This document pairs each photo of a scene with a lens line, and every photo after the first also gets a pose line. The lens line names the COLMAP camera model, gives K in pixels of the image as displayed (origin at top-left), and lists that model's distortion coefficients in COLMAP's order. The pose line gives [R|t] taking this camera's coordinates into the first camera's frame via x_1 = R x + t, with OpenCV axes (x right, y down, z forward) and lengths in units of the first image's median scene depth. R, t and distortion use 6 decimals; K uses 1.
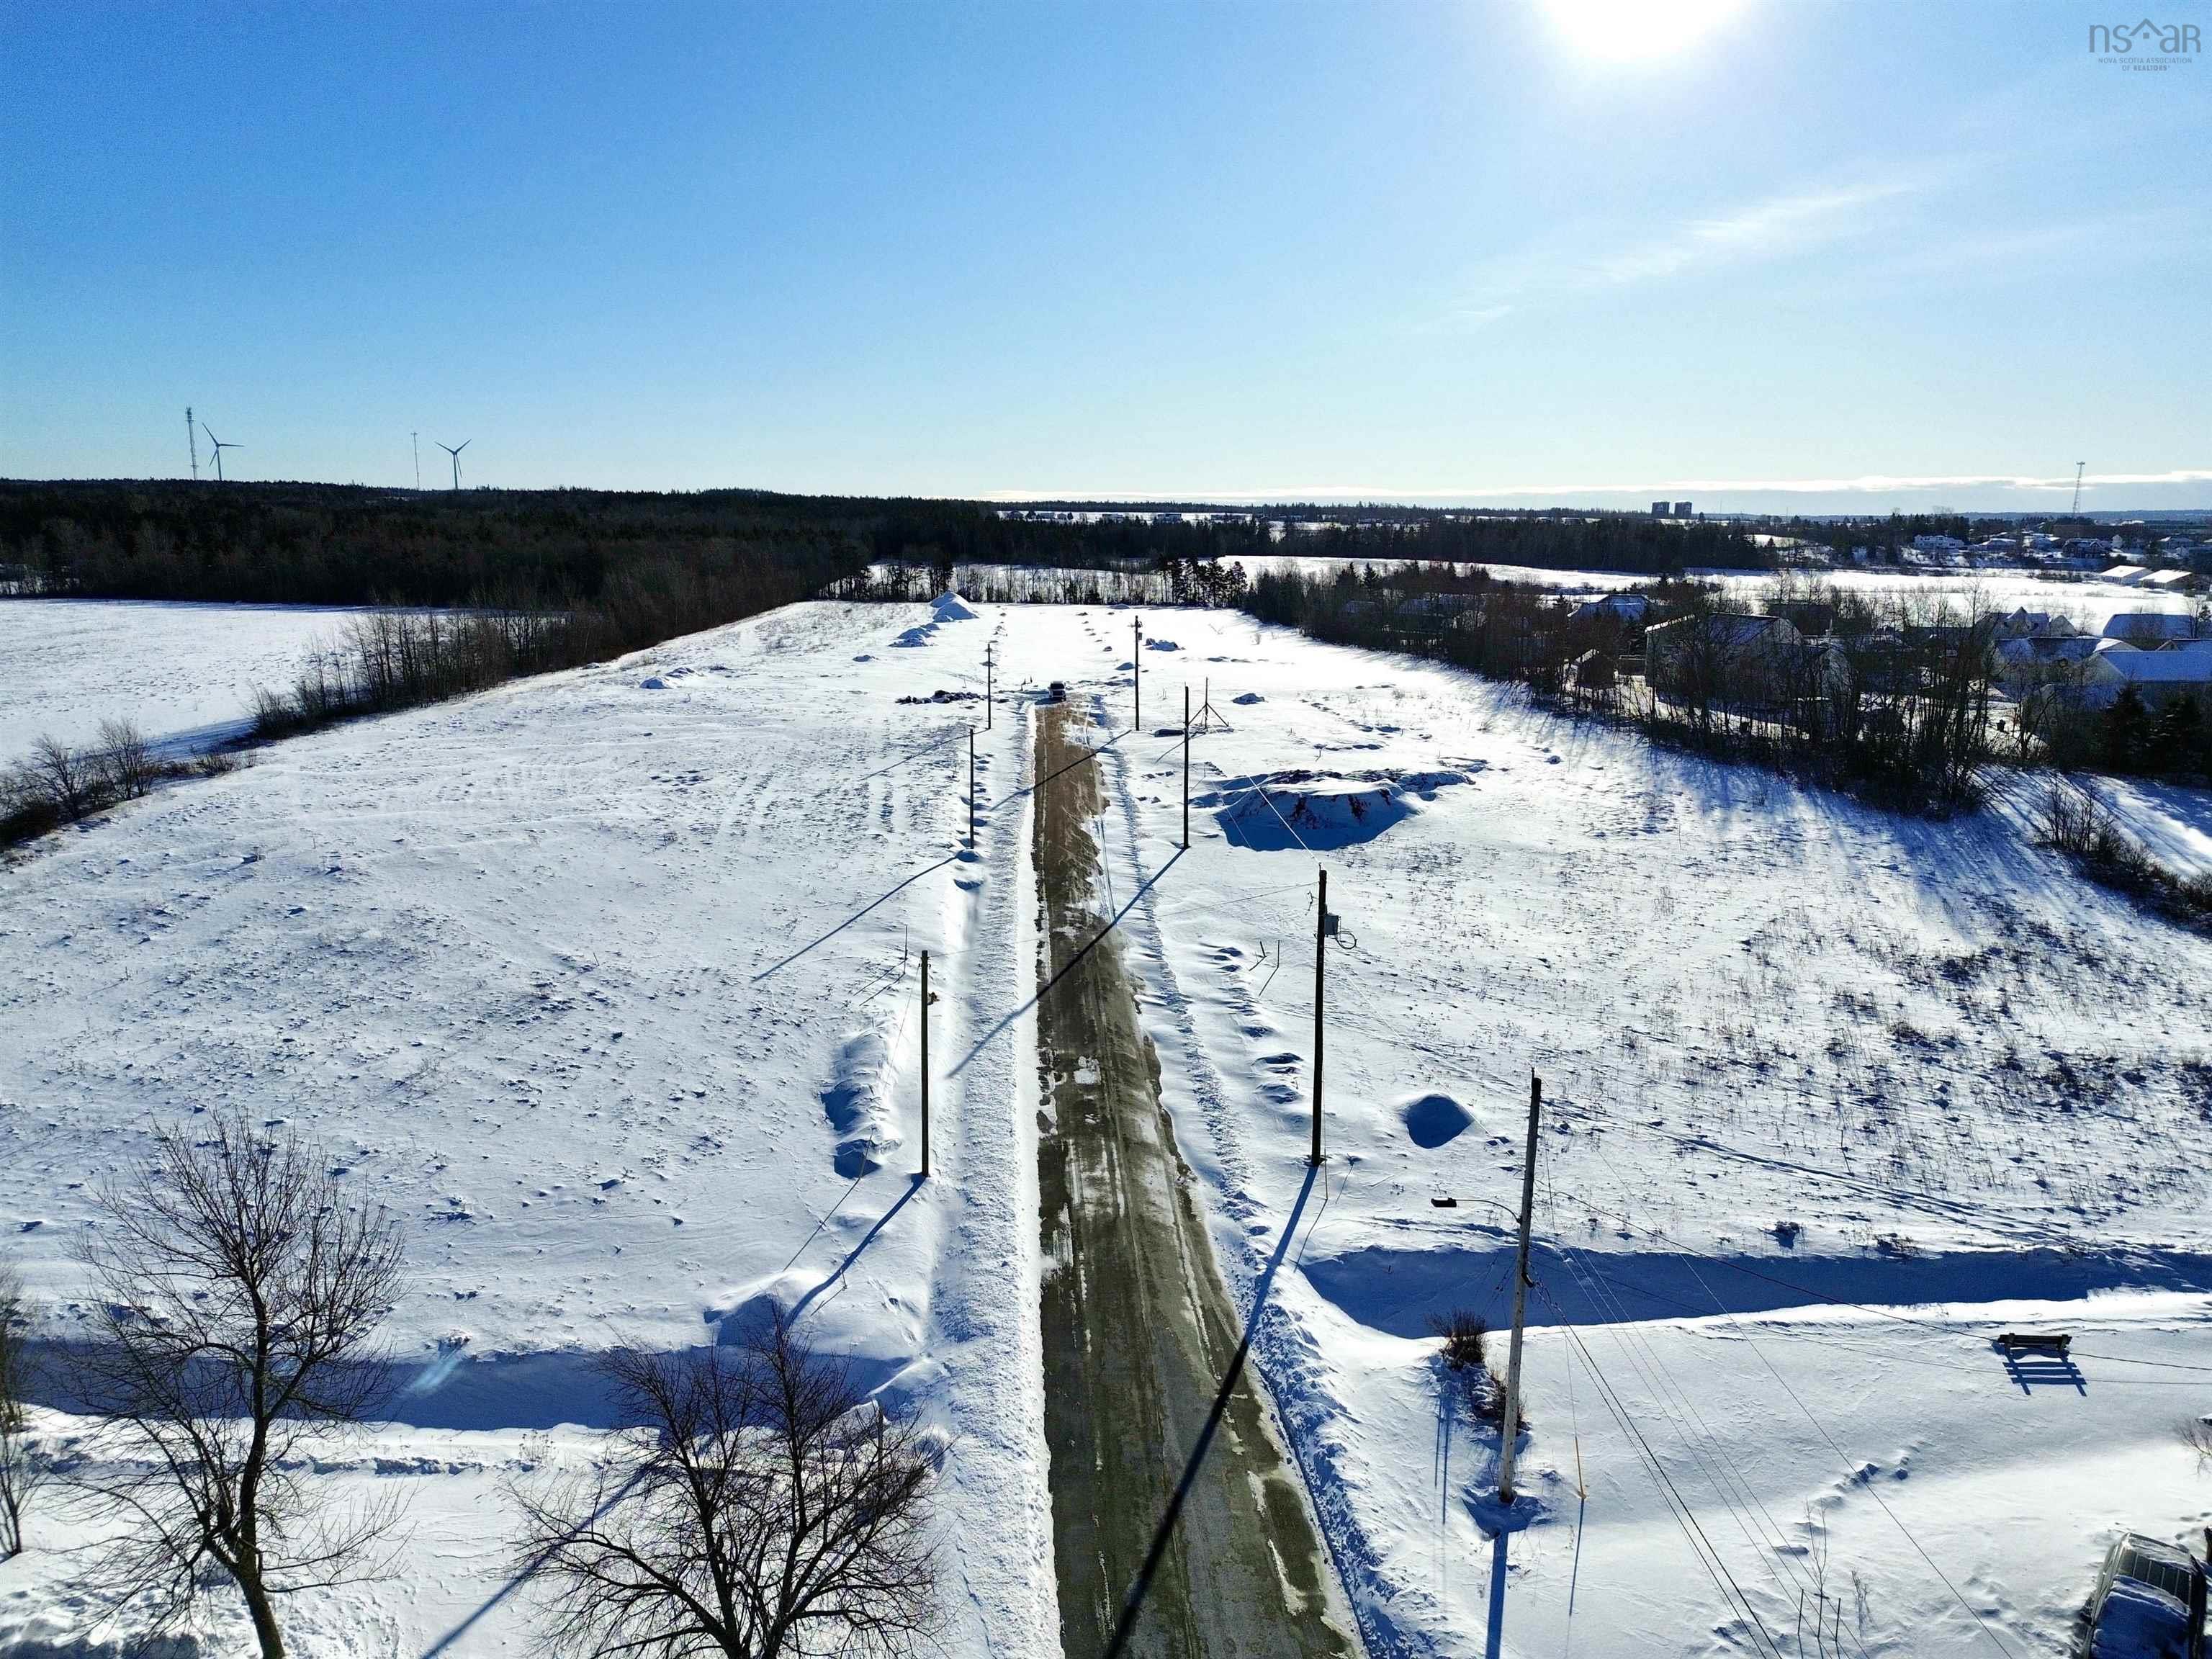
lens RADIAL K [[1551.5, 0, 1110.0], [0, 1551.5, 817.8], [0, 0, 1]] dist [0.090126, -0.096058]
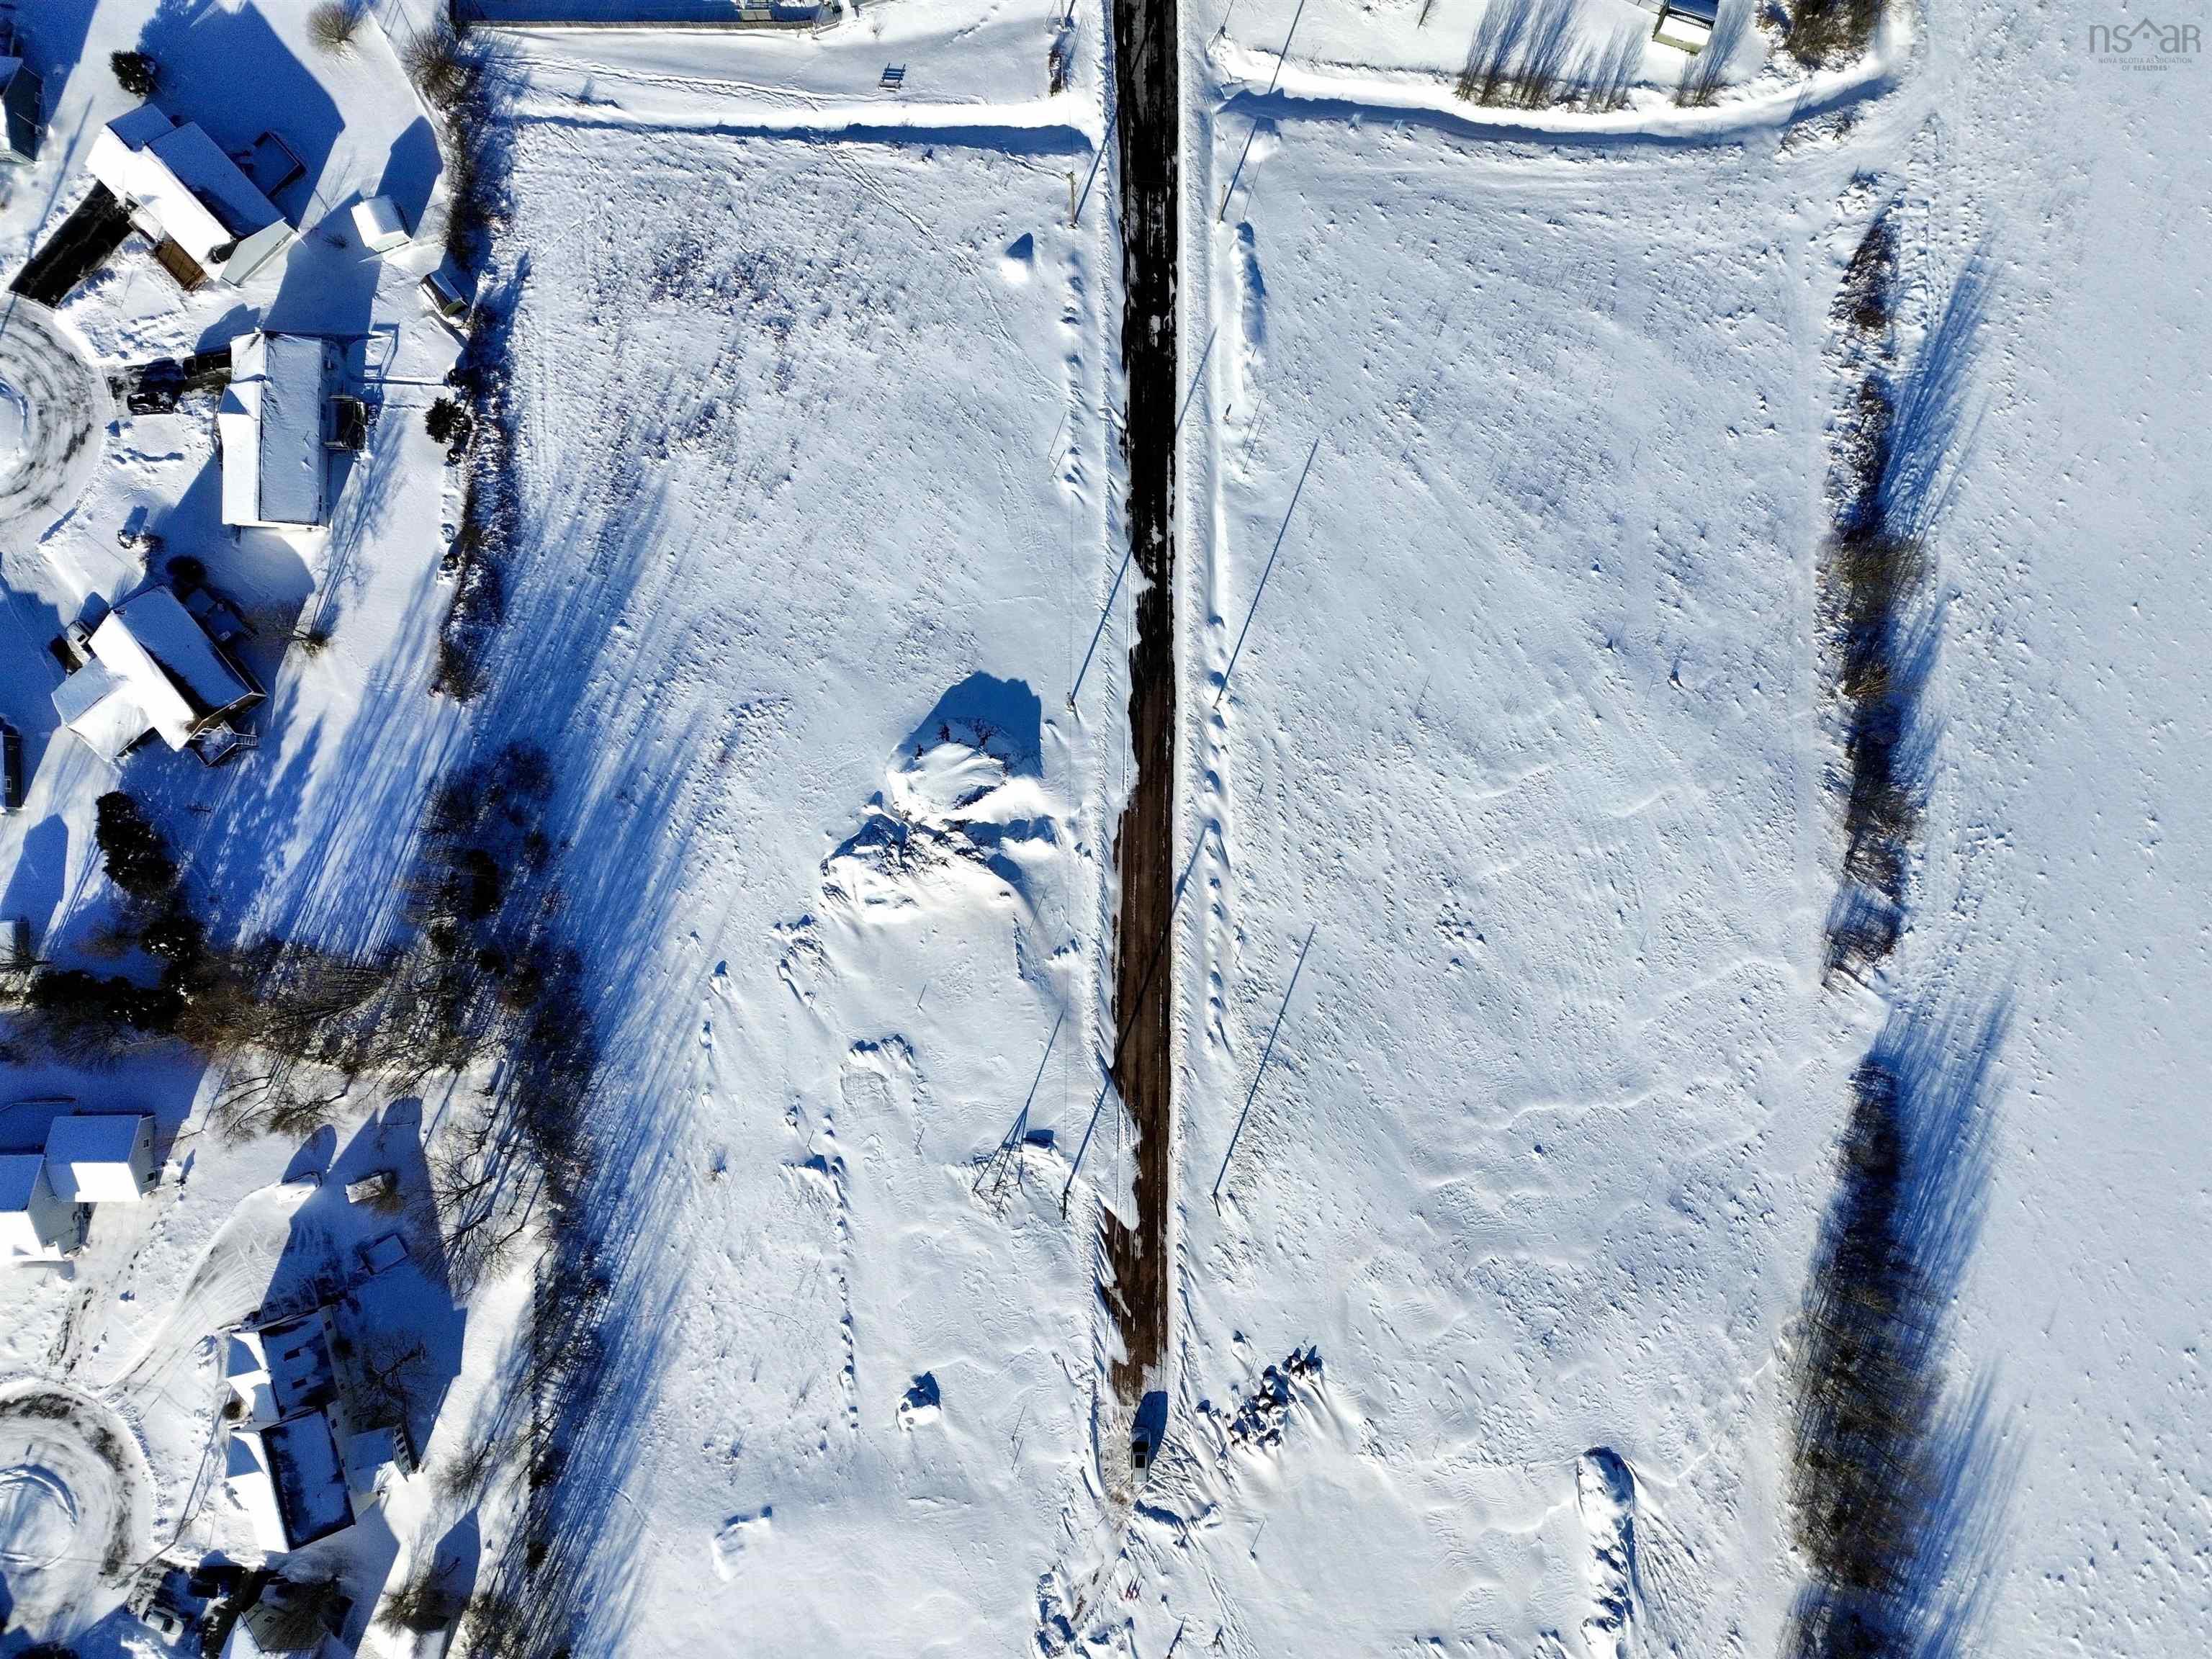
lens RADIAL K [[1551.5, 0, 1110.0], [0, 1551.5, 817.8], [0, 0, 1]] dist [0.090126, -0.096058]
pose [[-0.998247, -0.058871, -0.006019, 0.020812], [0.004385, -0.175019, 0.984555, -2.075784], [-0.059015, 0.982803, 0.174970, 1.217390]]
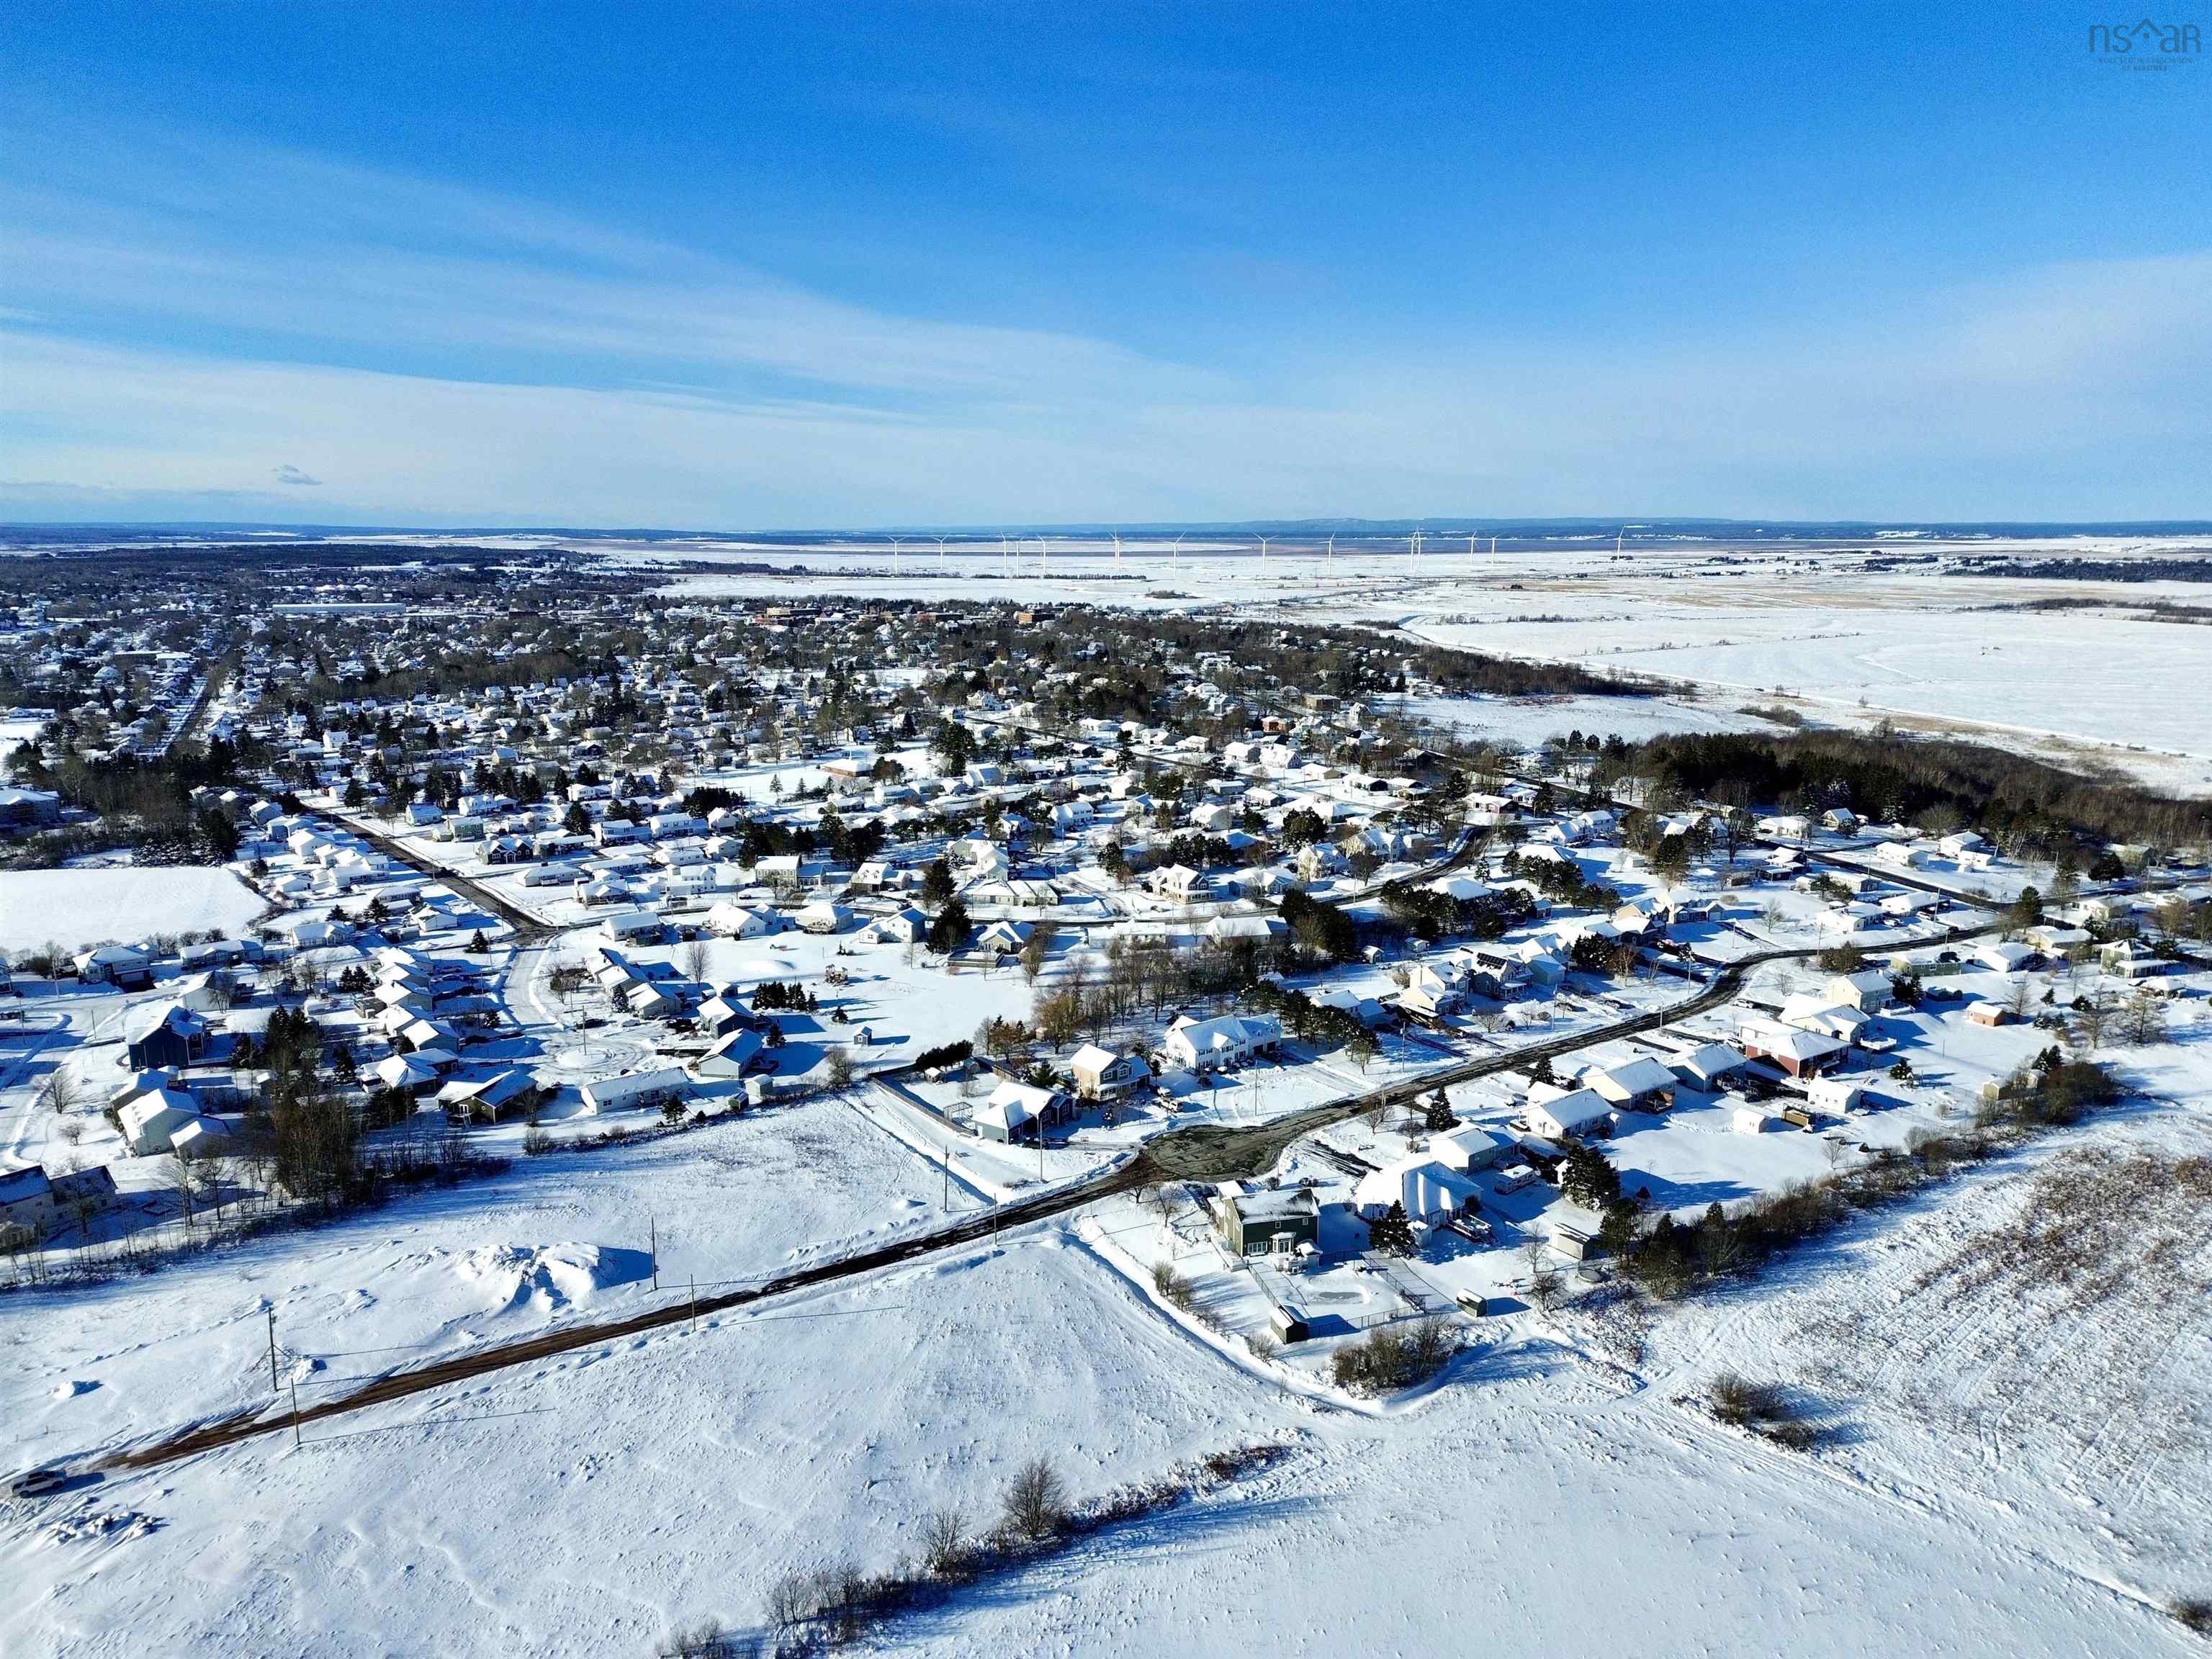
lens RADIAL K [[1551.5, 0, 1110.0], [0, 1551.5, 817.8], [0, 0, 1]] dist [0.090126, -0.096058]
pose [[-0.557716, -0.166870, 0.813085, -2.775274], [0.145676, 0.944700, 0.293805, -1.619151], [-0.817148, 0.282306, -0.502565, 1.996222]]
